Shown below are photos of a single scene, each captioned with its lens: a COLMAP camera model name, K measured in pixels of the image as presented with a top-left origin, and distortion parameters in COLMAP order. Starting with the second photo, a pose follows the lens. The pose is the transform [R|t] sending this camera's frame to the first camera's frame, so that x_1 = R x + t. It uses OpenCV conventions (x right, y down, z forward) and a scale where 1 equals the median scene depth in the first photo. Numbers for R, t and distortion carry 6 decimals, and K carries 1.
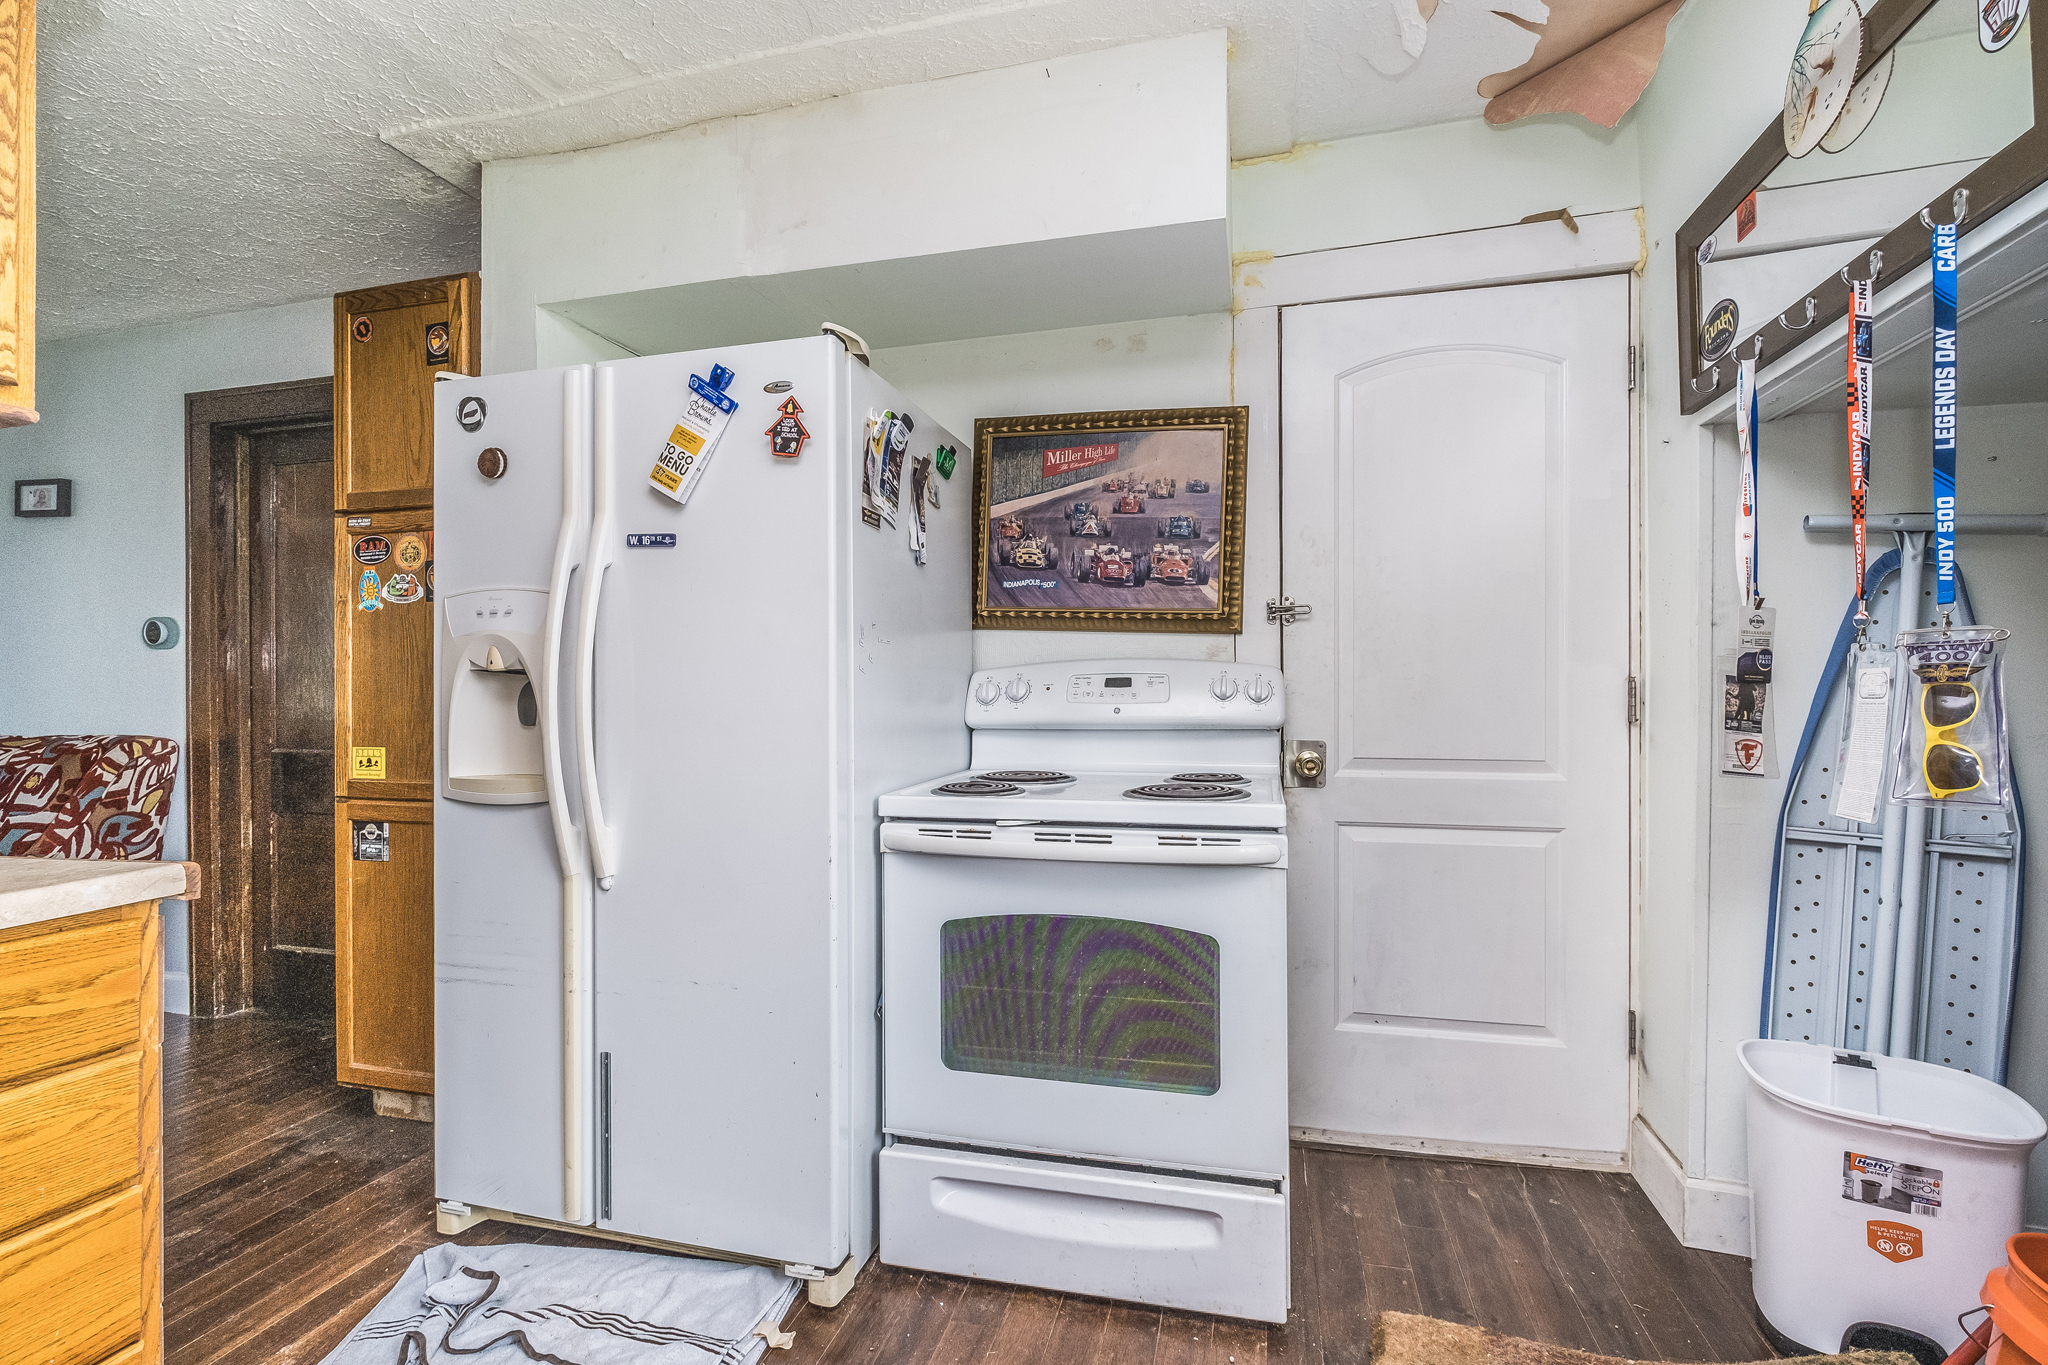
lens RADIAL K [[909.0, 0, 1036.2], [0, 909.0, 689.9], [0, 0, 1]] dist [-0.000820, -0.000264]
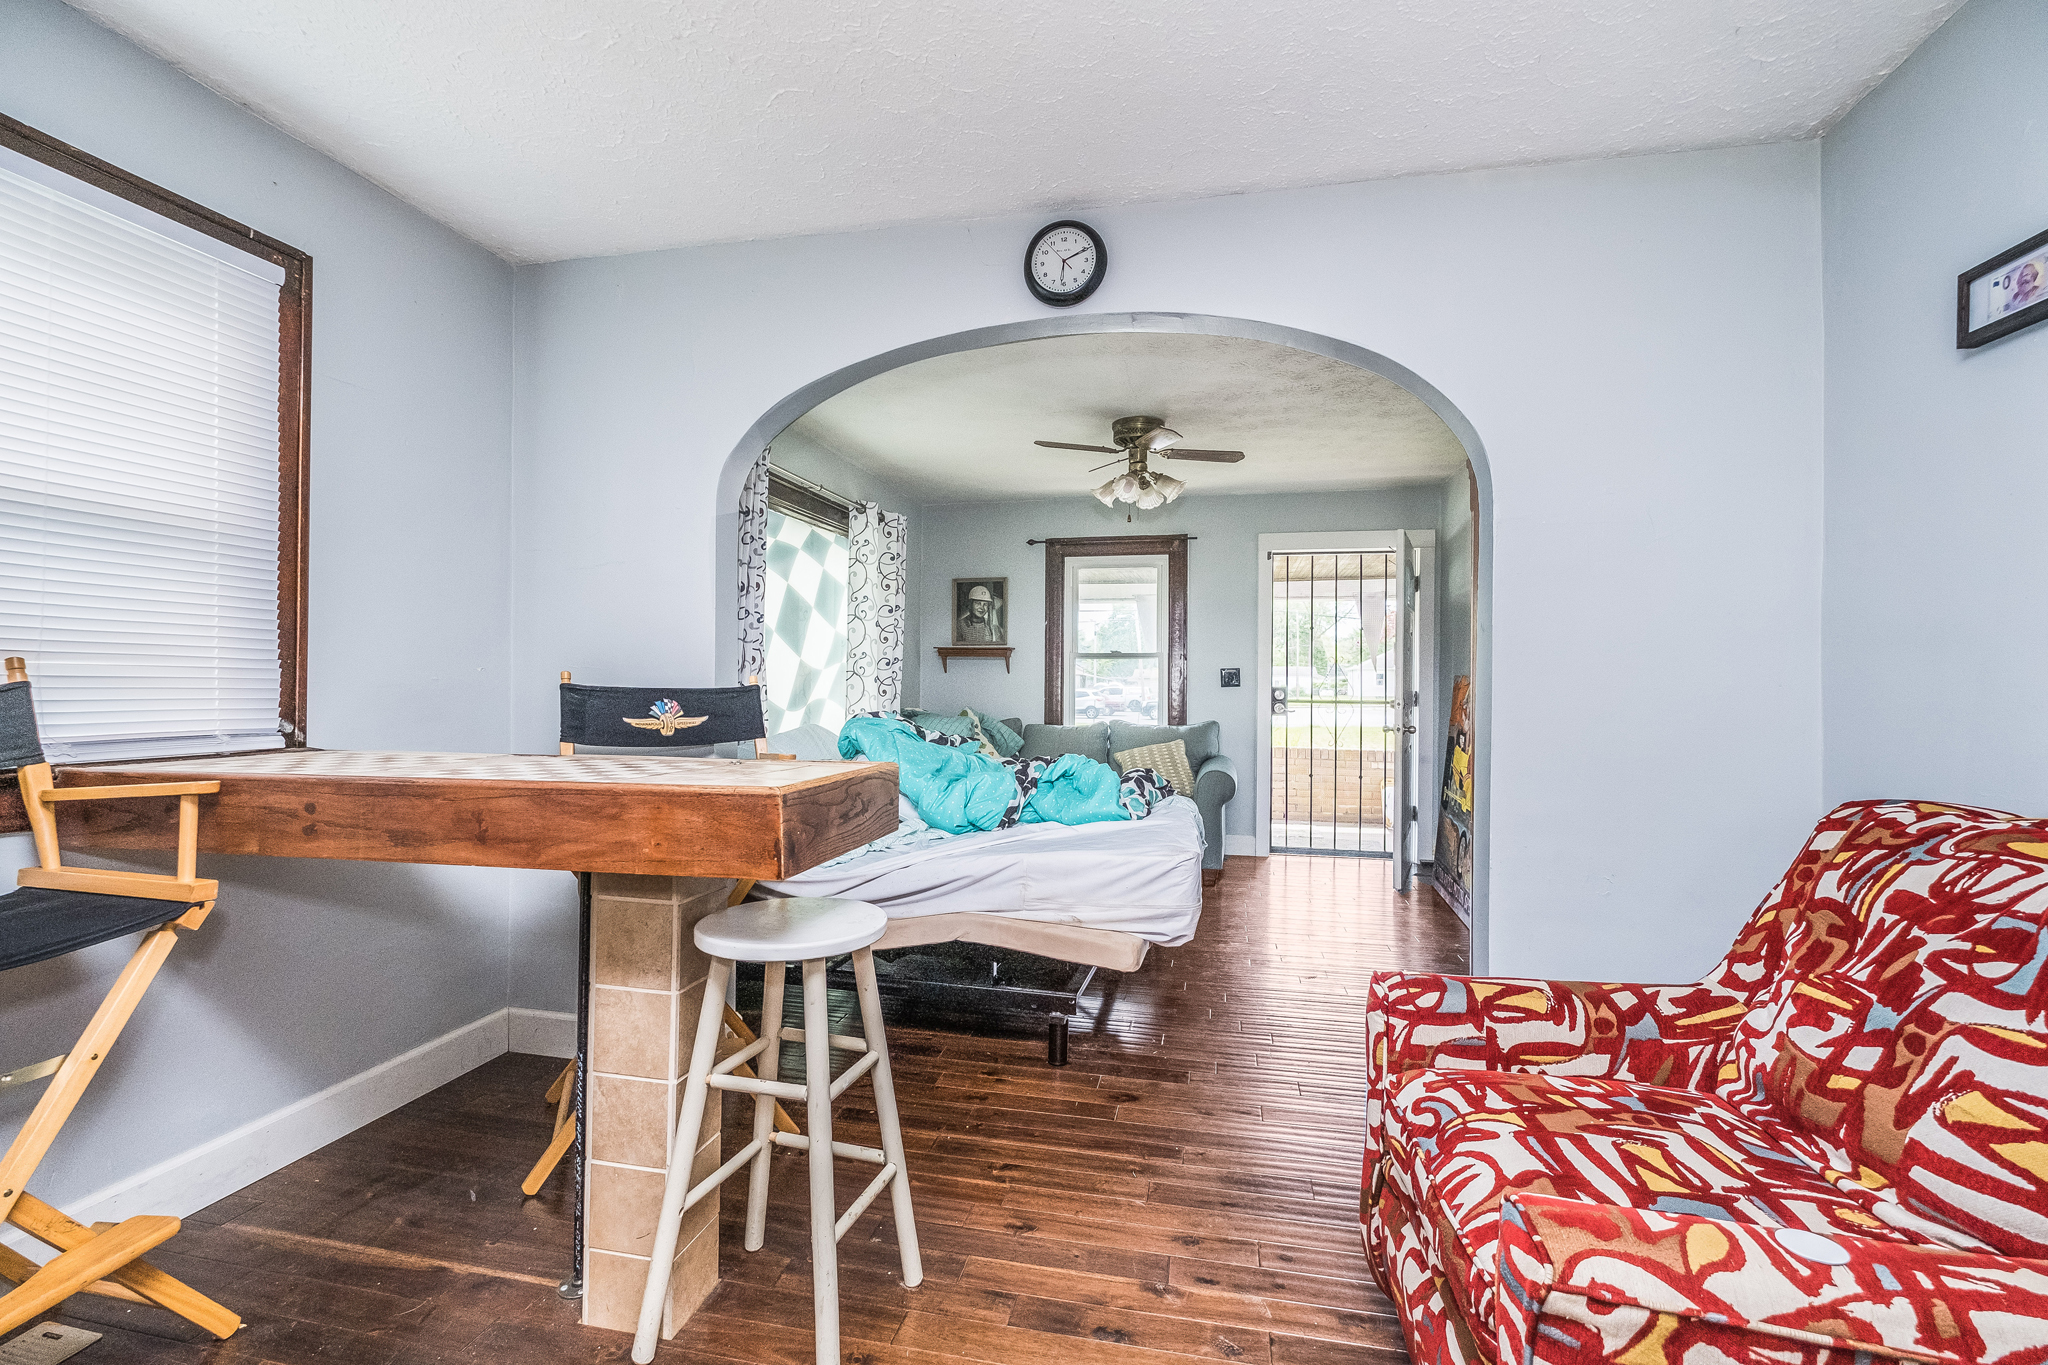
lens RADIAL K [[897.2, 0, 1027.3], [0, 897.2, 678.7], [0, 0, 1]] dist [-0.002747, 0.000132]
pose [[0.046089, 0.000062, -0.998937, -0.797050], [-0.005094, 0.999987, -0.000173, -0.012621], [0.998924, 0.005097, 0.046088, 0.570539]]
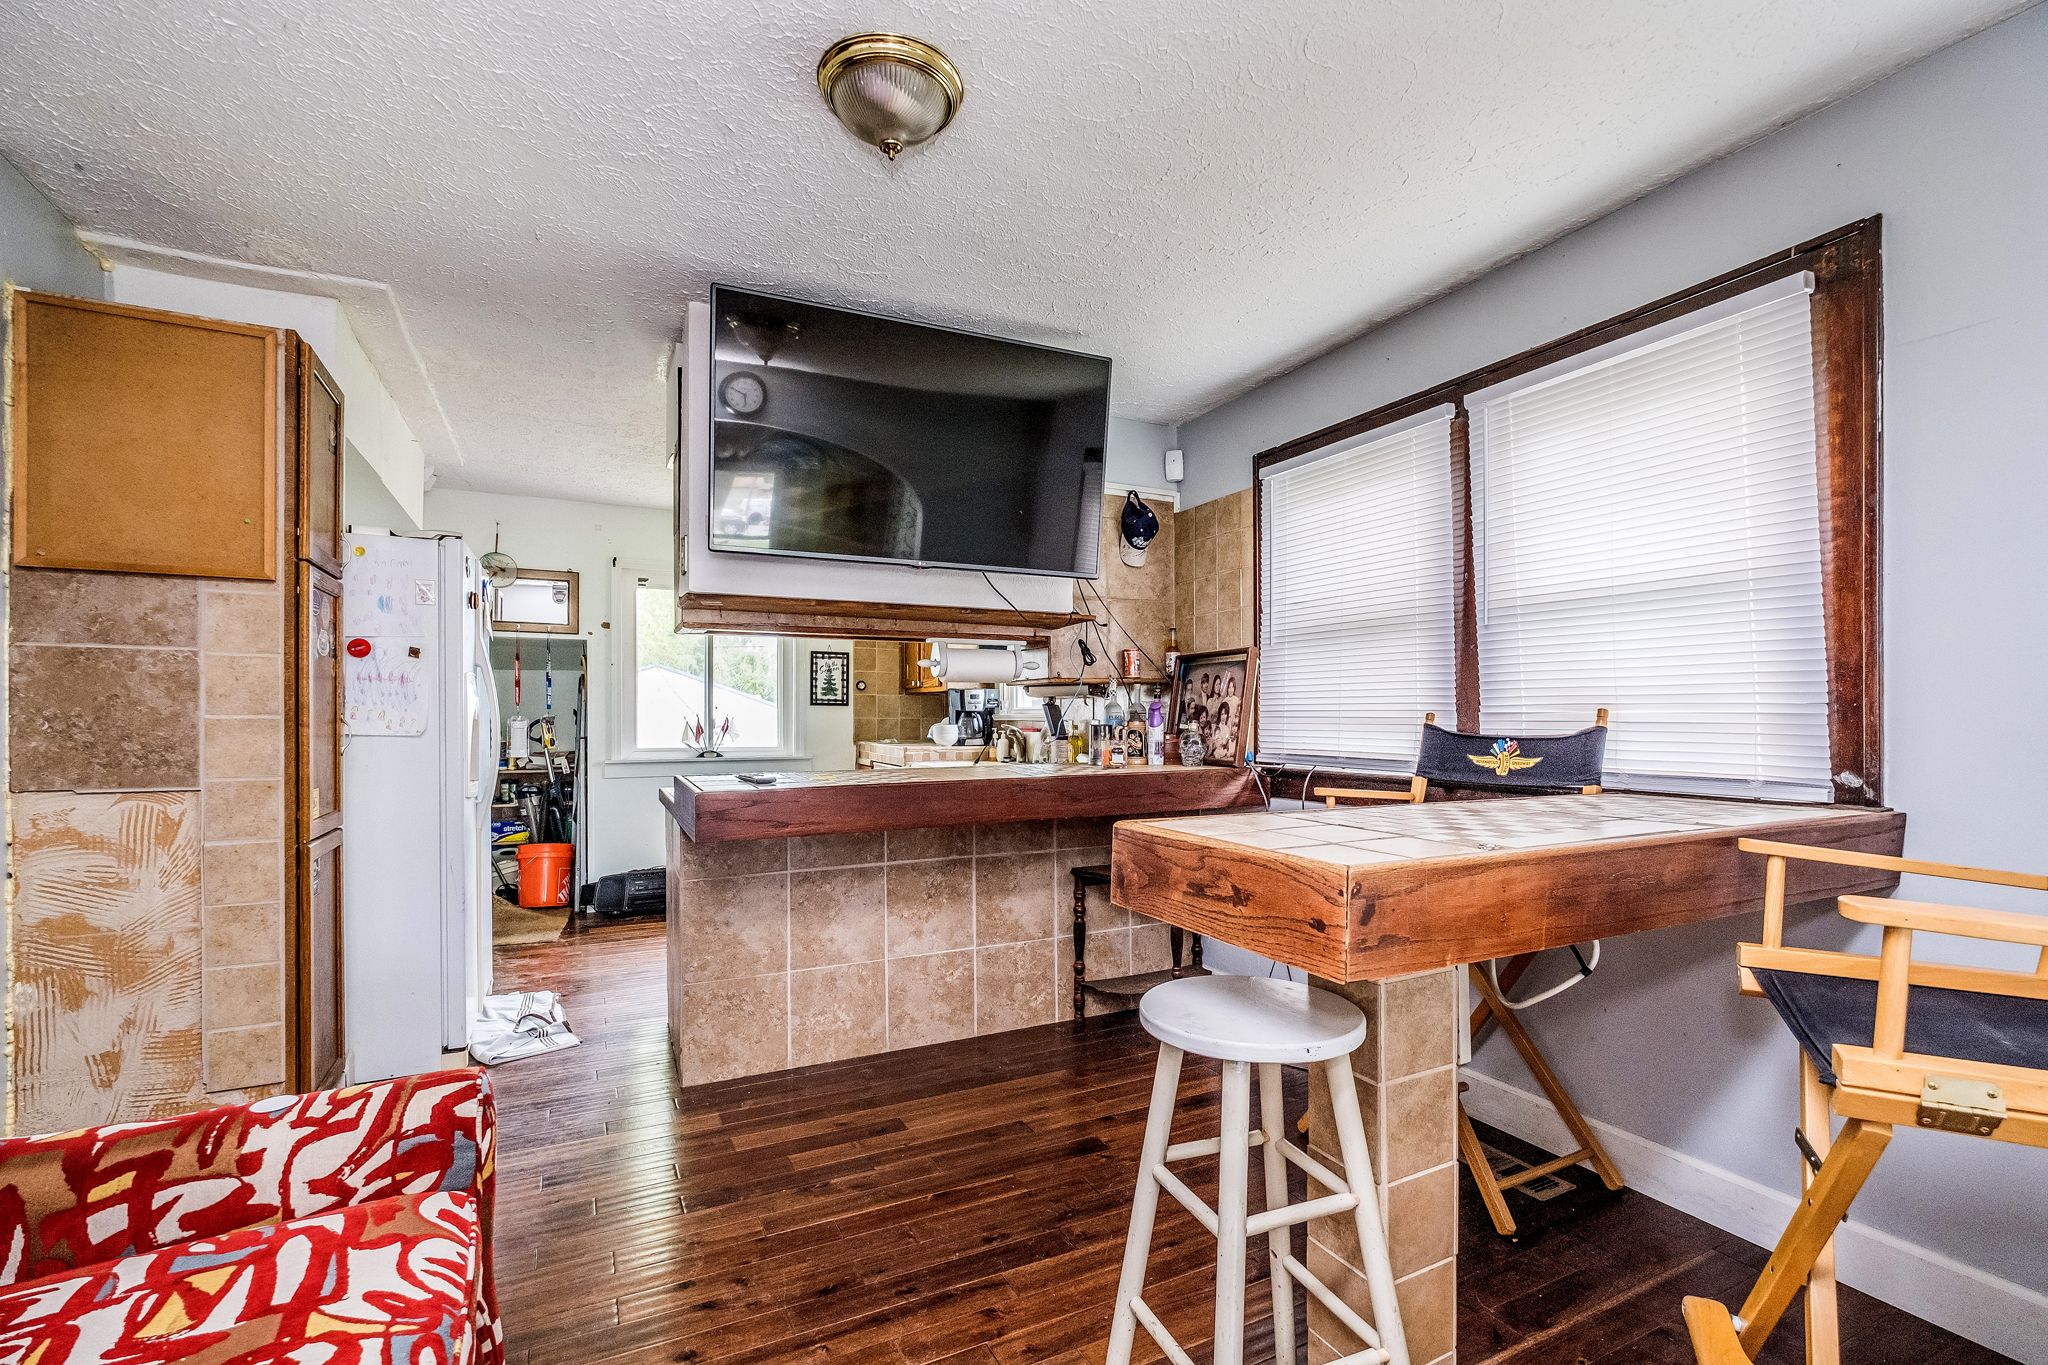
lens RADIAL K [[904.1, 0, 1028.7], [0, 904.1, 725.2], [0, 0, 1]] dist [-0.010466, -0.000238]
pose [[-0.662189, -0.003434, 0.749329, -1.658803], [0.000128, 0.999989, 0.004696, -0.012144], [-0.749337, 0.003205, -0.662181, 0.860359]]
